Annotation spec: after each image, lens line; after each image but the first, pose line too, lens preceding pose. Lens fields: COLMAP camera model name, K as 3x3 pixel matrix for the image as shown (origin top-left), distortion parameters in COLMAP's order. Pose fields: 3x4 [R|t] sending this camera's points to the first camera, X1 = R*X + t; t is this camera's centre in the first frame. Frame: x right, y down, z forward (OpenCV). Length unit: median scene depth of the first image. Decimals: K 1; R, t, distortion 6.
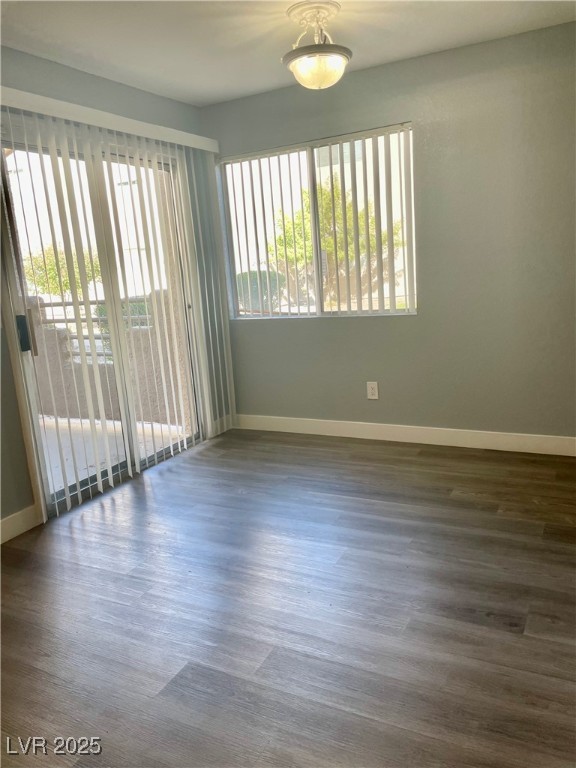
lens RADIAL K [[587.8, 0, 288.0], [0, 587.8, 384.0], [0, 0, 1]] dist [-0.004818, -0.003055]
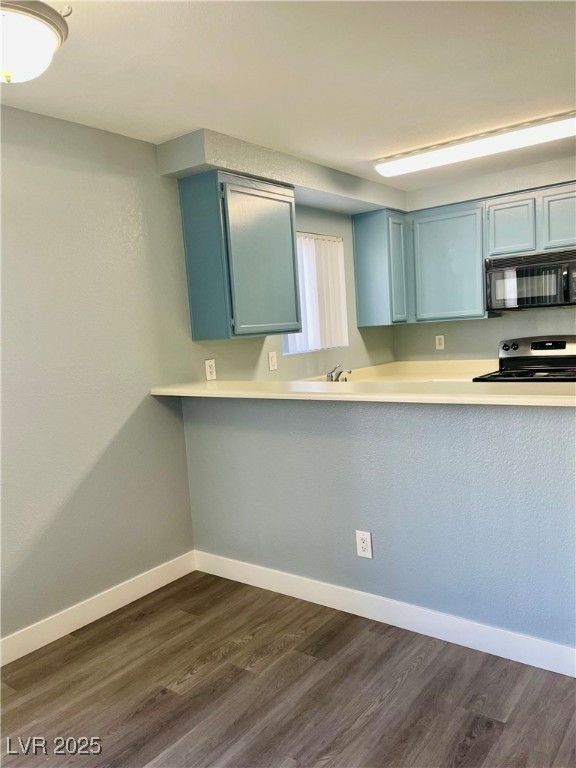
lens RADIAL K [[587.8, 0, 288.0], [0, 587.8, 384.0], [0, 0, 1]] dist [-0.004818, -0.003055]
pose [[0.157274, -0.030118, 0.987096, -0.445953], [0.248435, 0.968597, -0.010030, -0.153154], [-0.955795, 0.246807, 0.159817, 0.760167]]
